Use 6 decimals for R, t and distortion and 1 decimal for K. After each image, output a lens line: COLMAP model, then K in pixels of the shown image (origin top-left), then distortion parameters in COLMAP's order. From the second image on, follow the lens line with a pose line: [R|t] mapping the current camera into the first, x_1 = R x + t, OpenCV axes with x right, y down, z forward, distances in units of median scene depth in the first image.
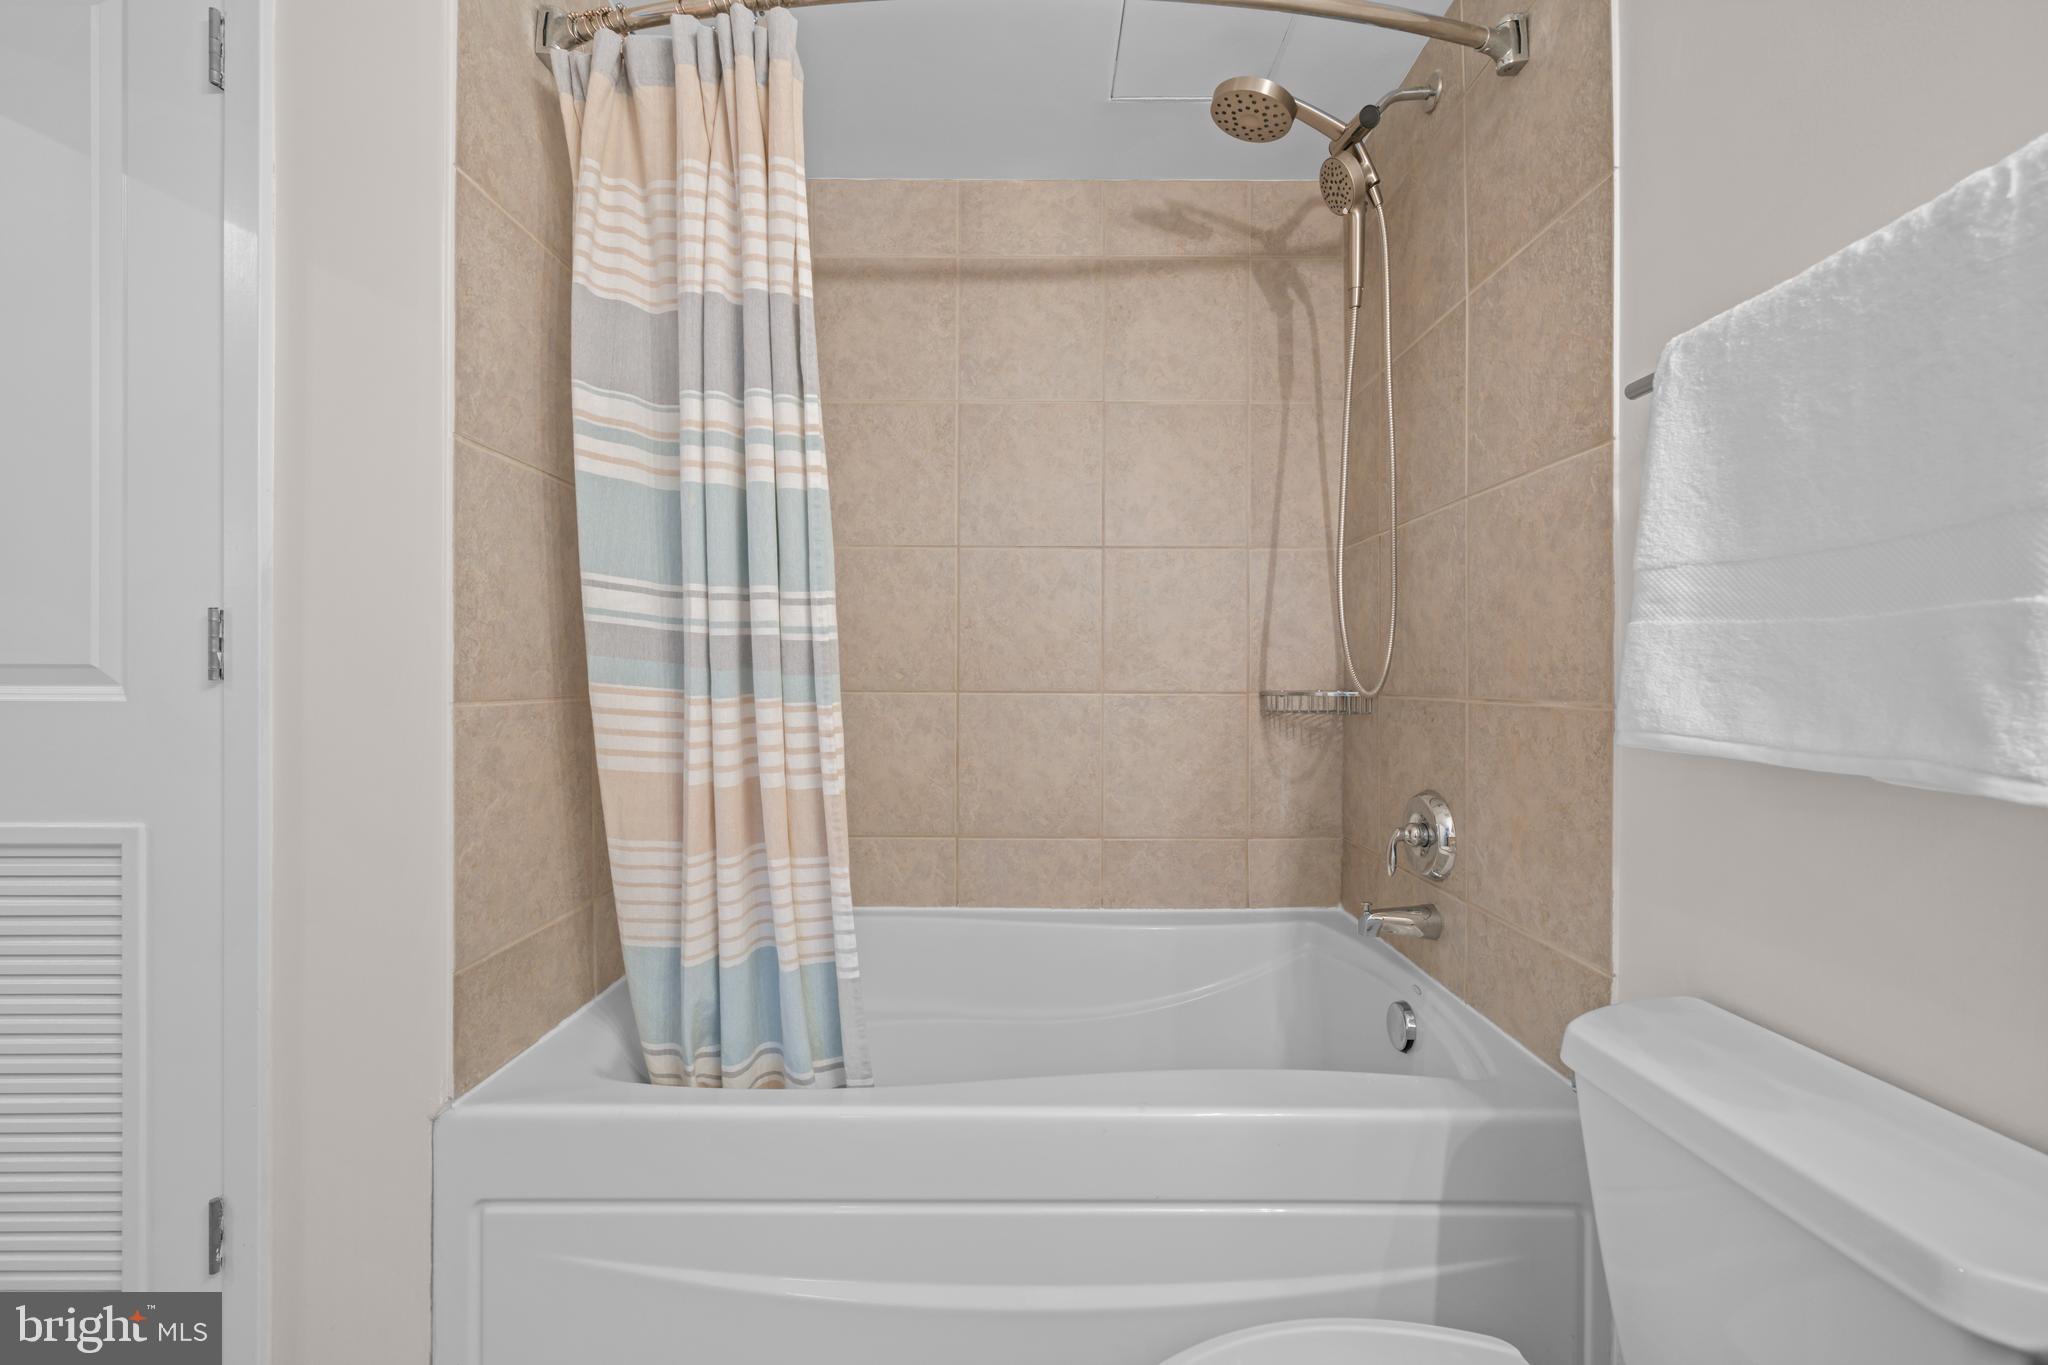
lens RADIAL K [[857.0, 0, 1003.8], [0, 857.0, 670.0], [0, 0, 1]] dist [0.001796, 0.000317]
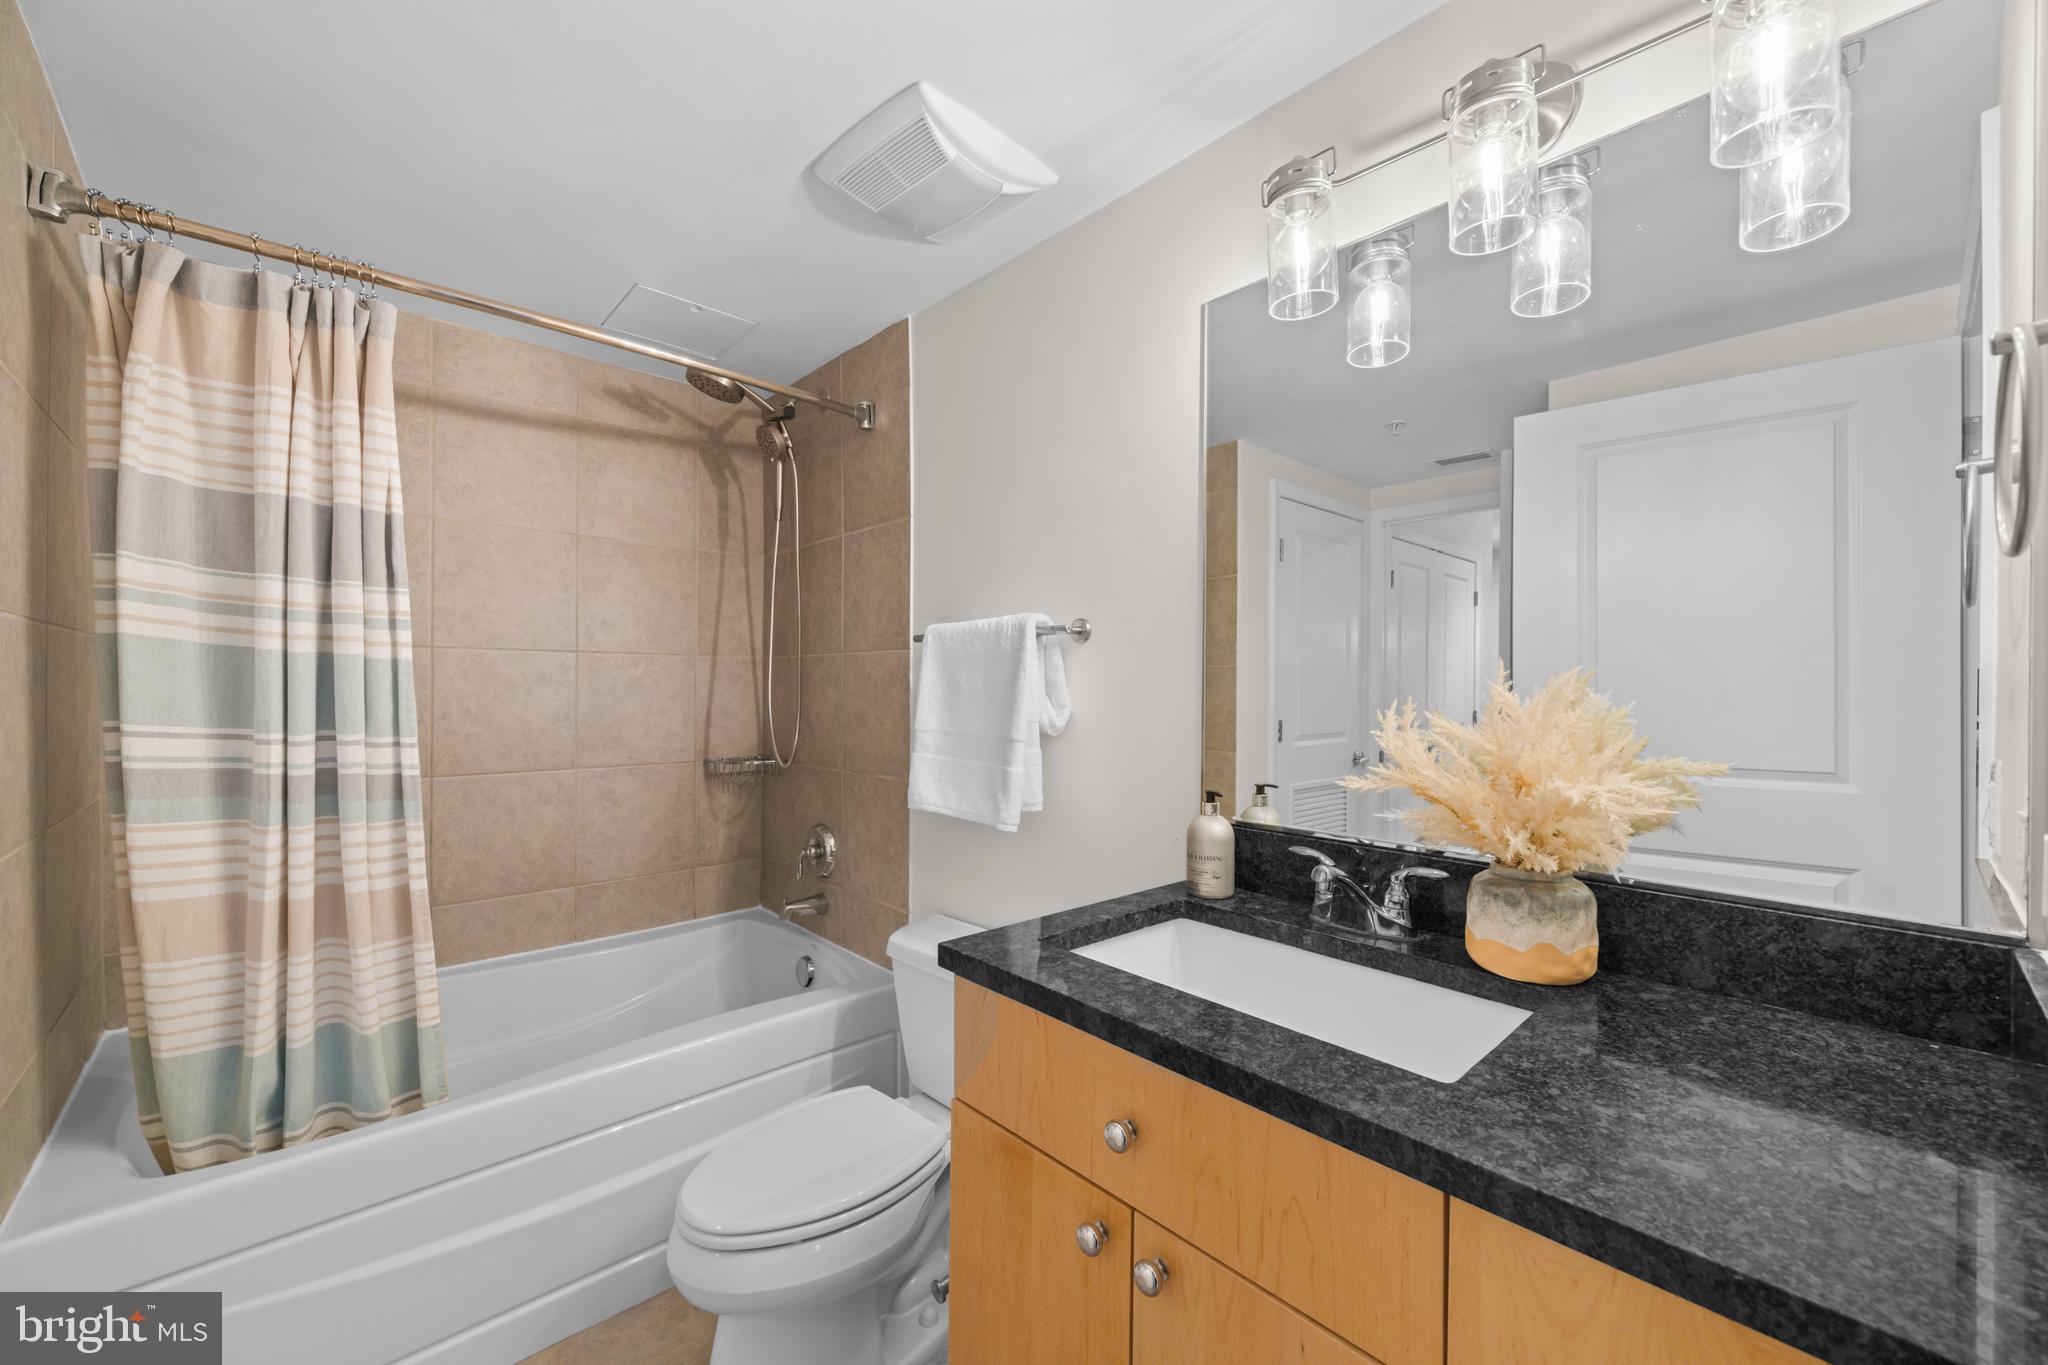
lens RADIAL K [[784.8, 0, 1035.4], [0, 784.8, 681.9], [0, 0, 1]] dist [-0.002891, -0.000271]
pose [[0.728467, 0.008660, 0.685026, -0.306097], [-0.000726, 0.999929, -0.011869, -0.147229], [-0.685080, 0.008149, 0.728422, -0.491100]]
